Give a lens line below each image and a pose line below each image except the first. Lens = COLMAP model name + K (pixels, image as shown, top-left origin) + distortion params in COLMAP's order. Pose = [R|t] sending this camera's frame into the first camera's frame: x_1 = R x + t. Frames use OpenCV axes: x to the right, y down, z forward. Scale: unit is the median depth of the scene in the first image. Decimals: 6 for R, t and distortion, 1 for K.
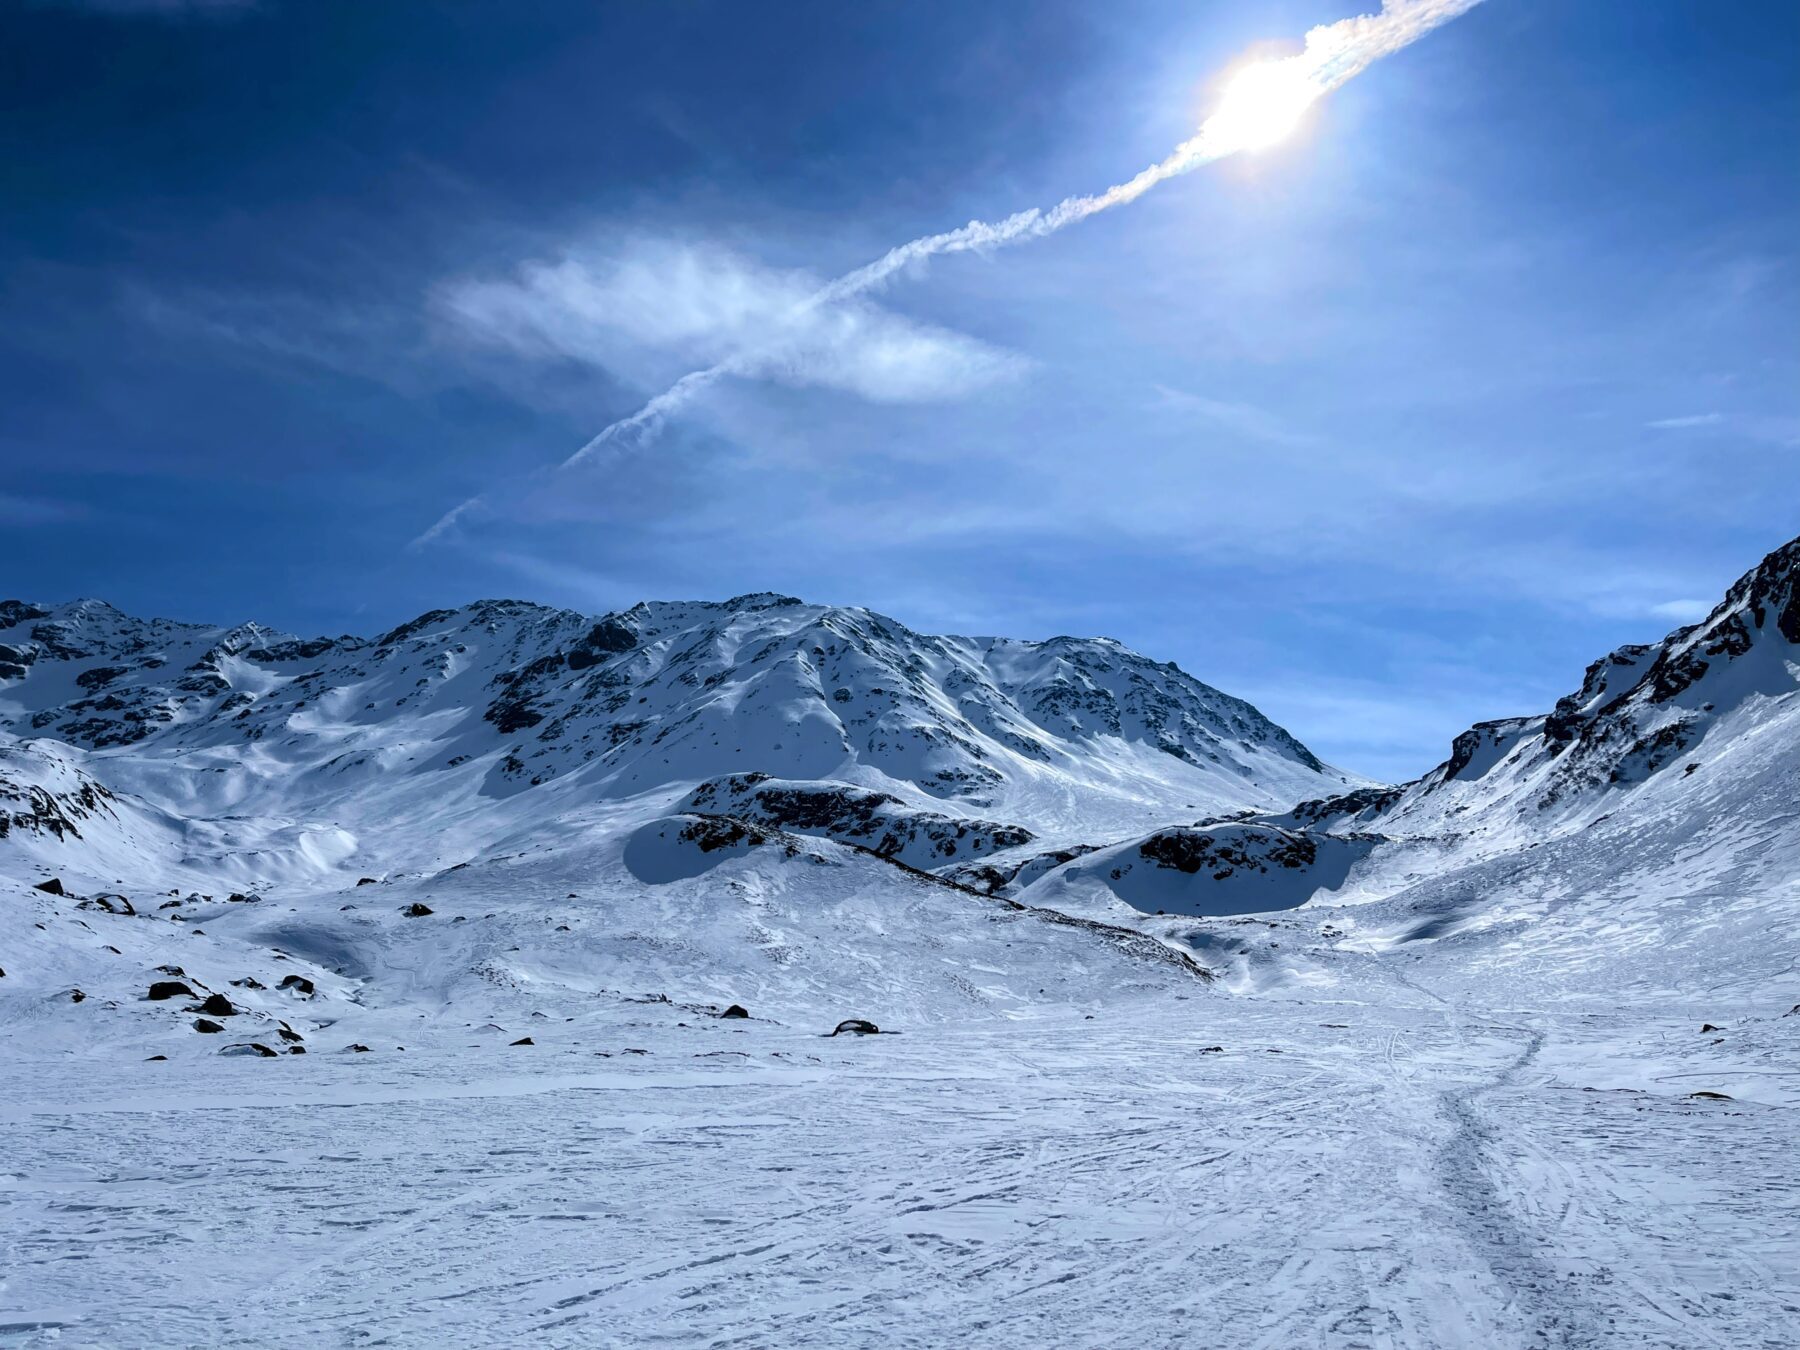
lens RADIAL K [[1336.9, 0, 929.7], [0, 1336.9, 675.8], [0, 0, 1]] dist [0.027766, -0.026097]
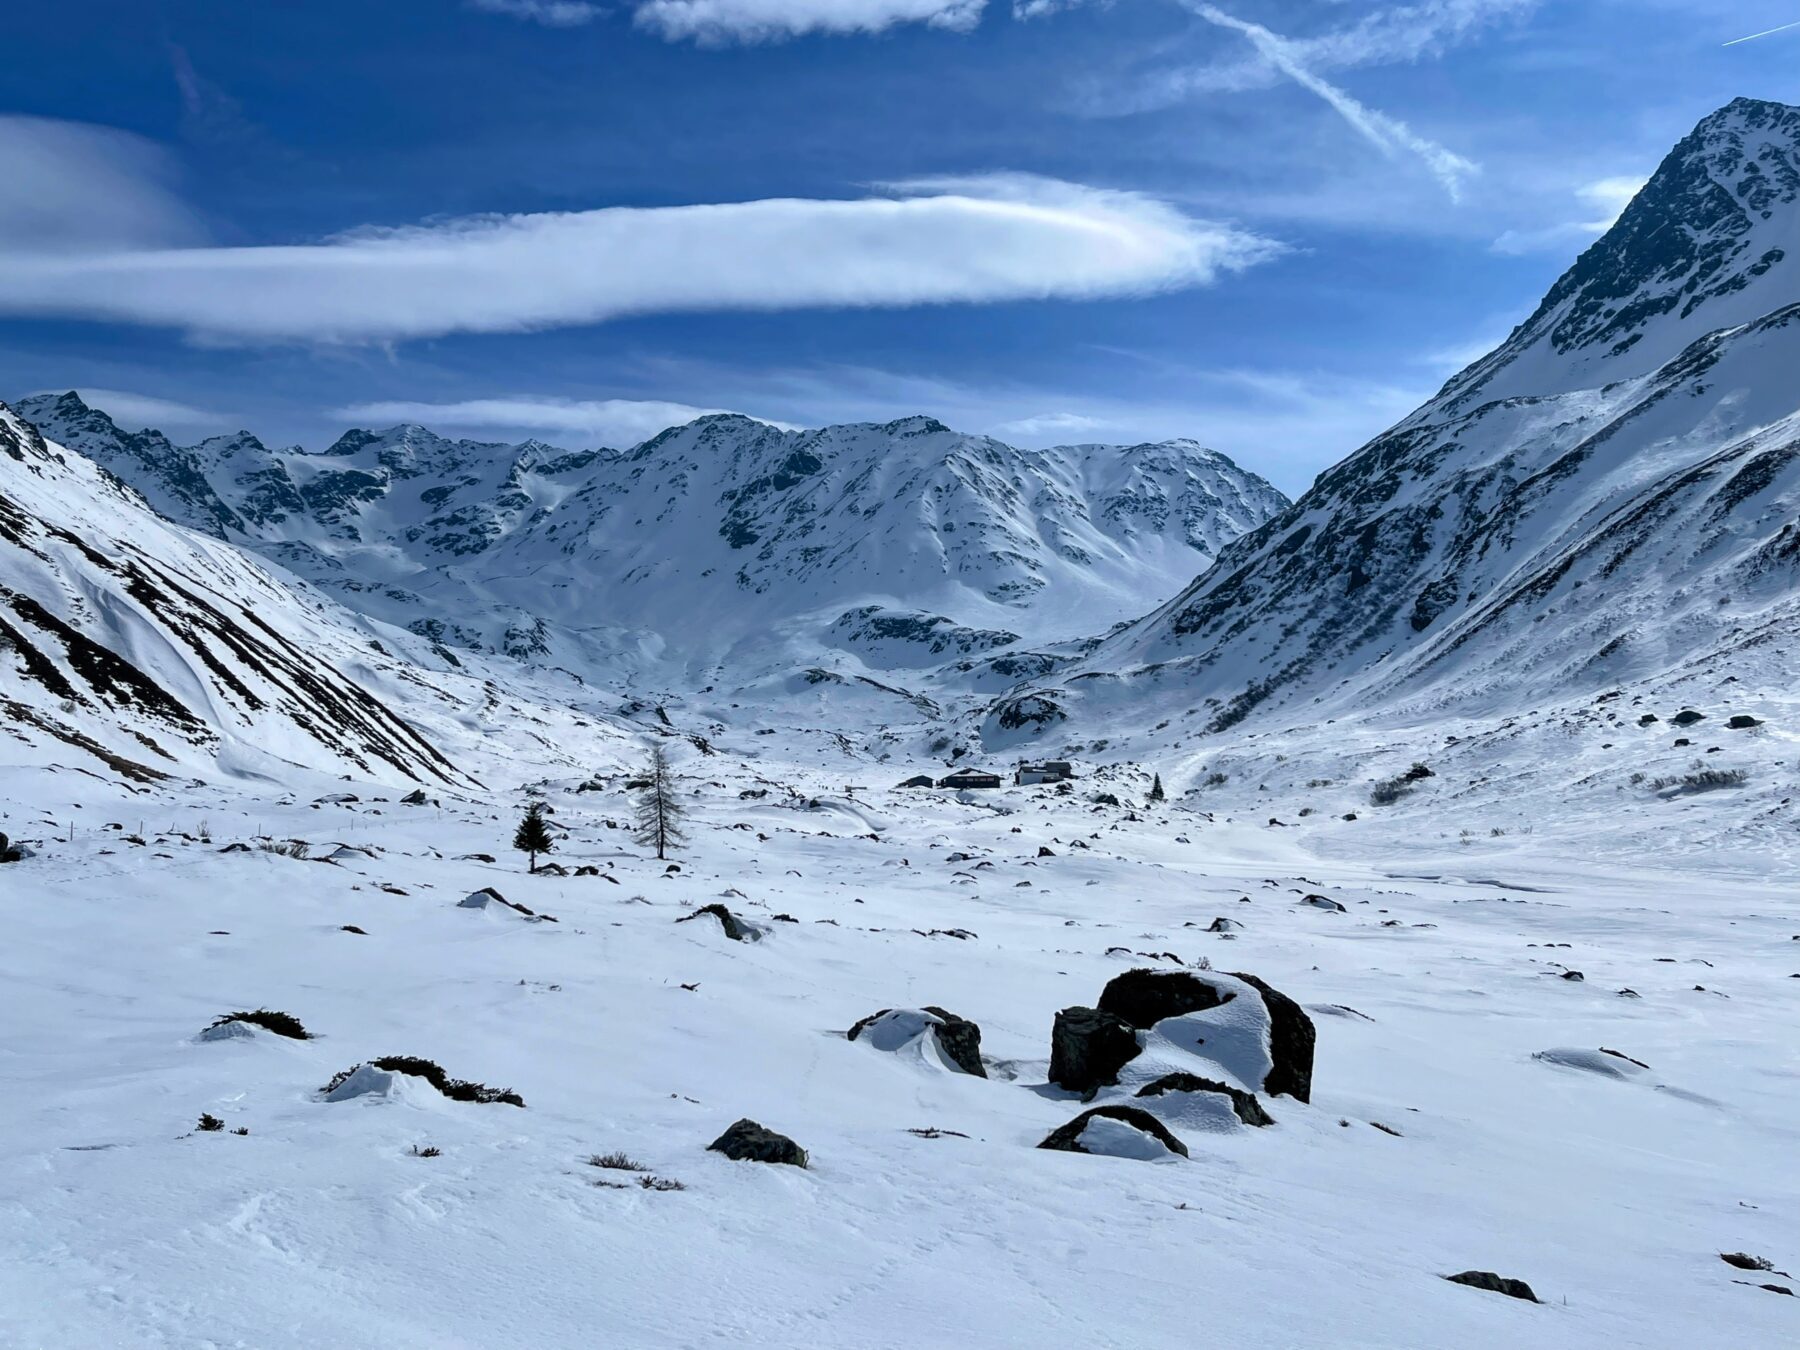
lens RADIAL K [[1631.3, 0, 893.9], [0, 1631.3, 672.5], [0, 0, 1]] dist [0.040613, -0.001260]
pose [[0.978881, -0.022096, -0.203235, 0.207310], [0.063686, 0.977631, 0.200452, -0.168247], [0.194260, -0.209161, 0.958392, -0.687366]]
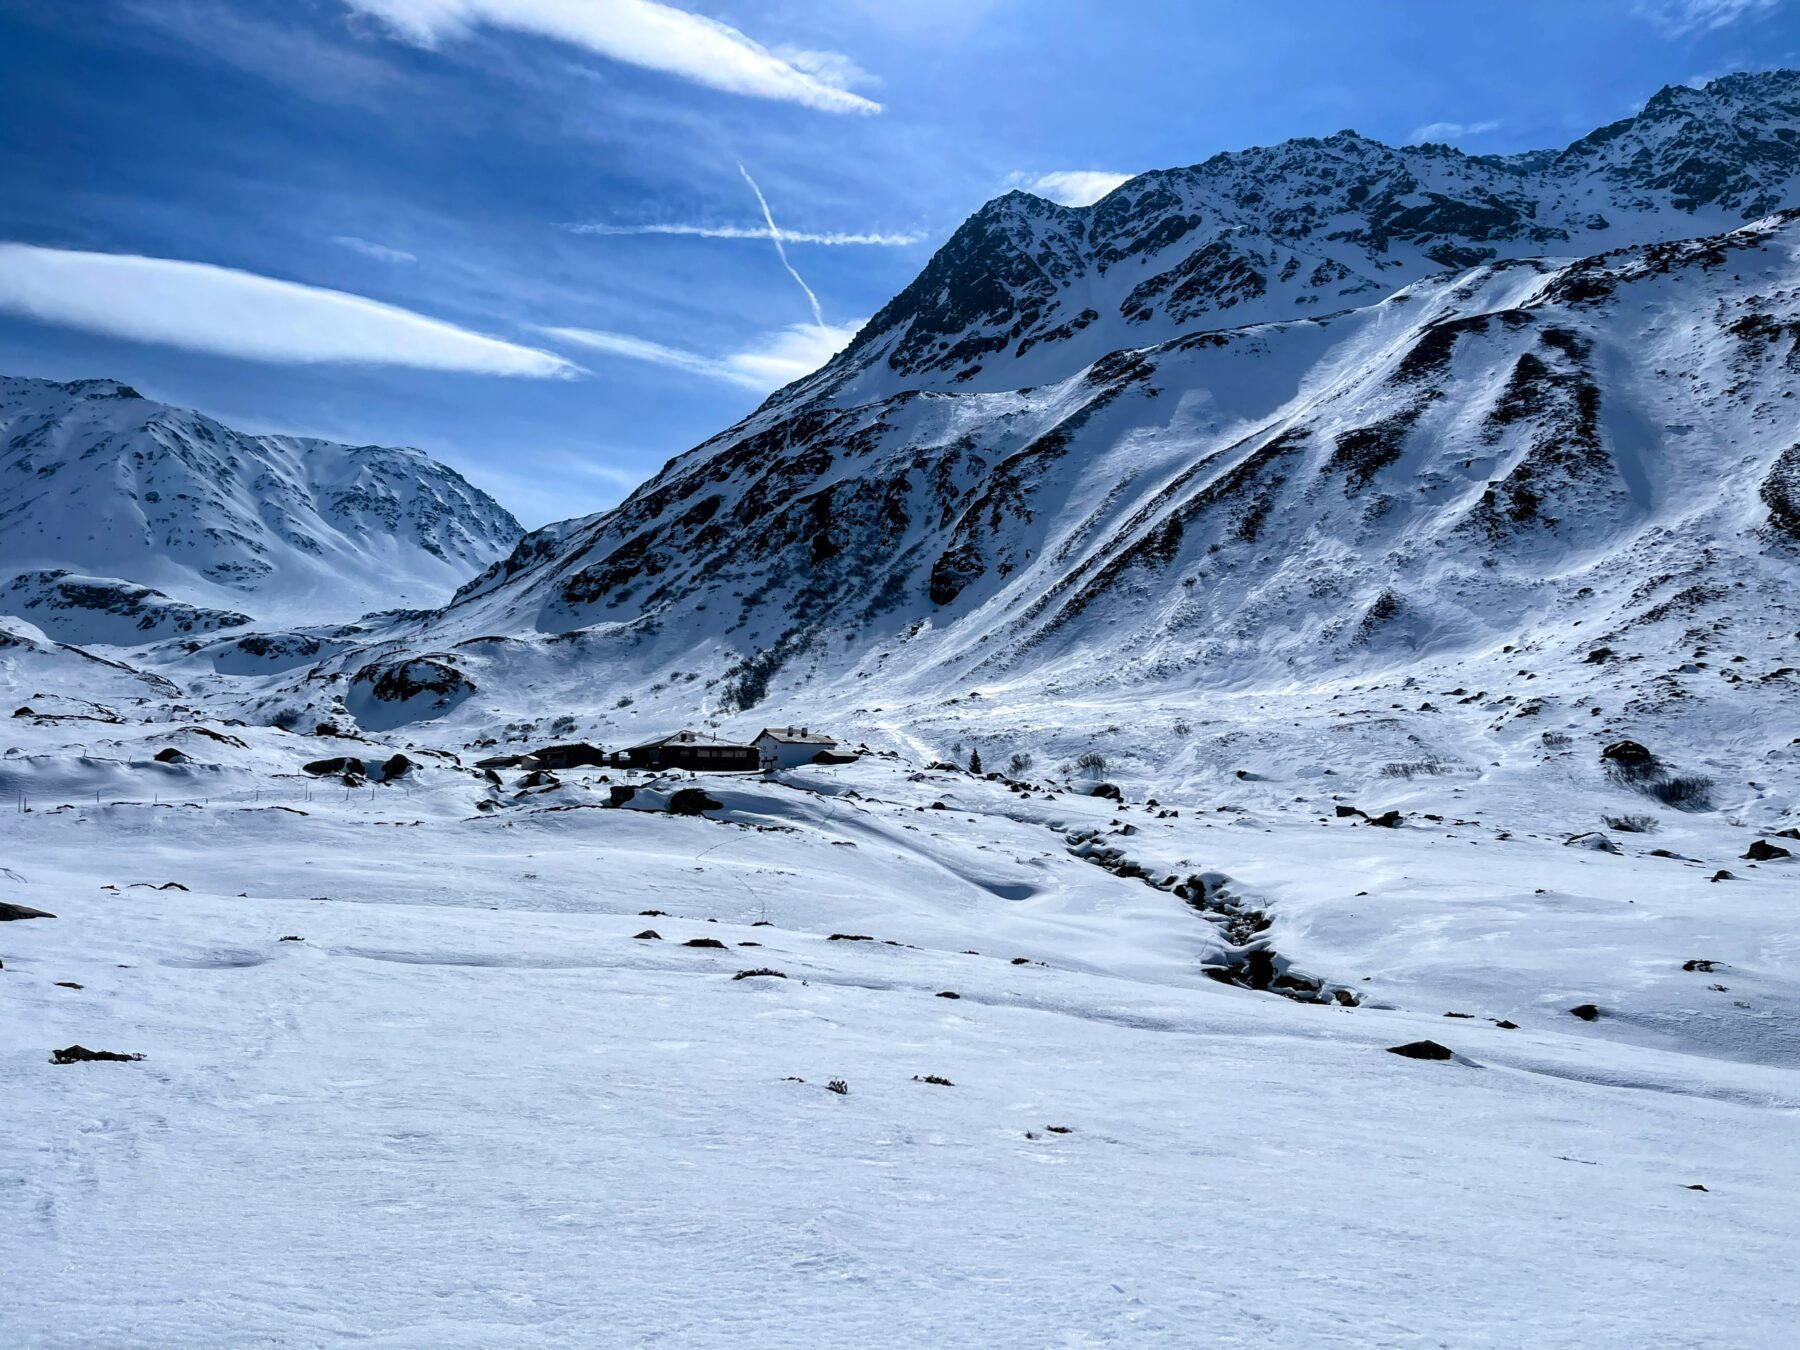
lens RADIAL K [[1355.1, 0, 910.5], [0, 1355.1, 664.8], [0, 0, 1]] dist [0.063245, -0.067192]
pose [[0.929618, 0.037070, 0.366655, 0.123291], [-0.104777, 0.980454, 0.166526, -0.112029], [-0.353315, -0.193223, 0.915332, -0.497569]]
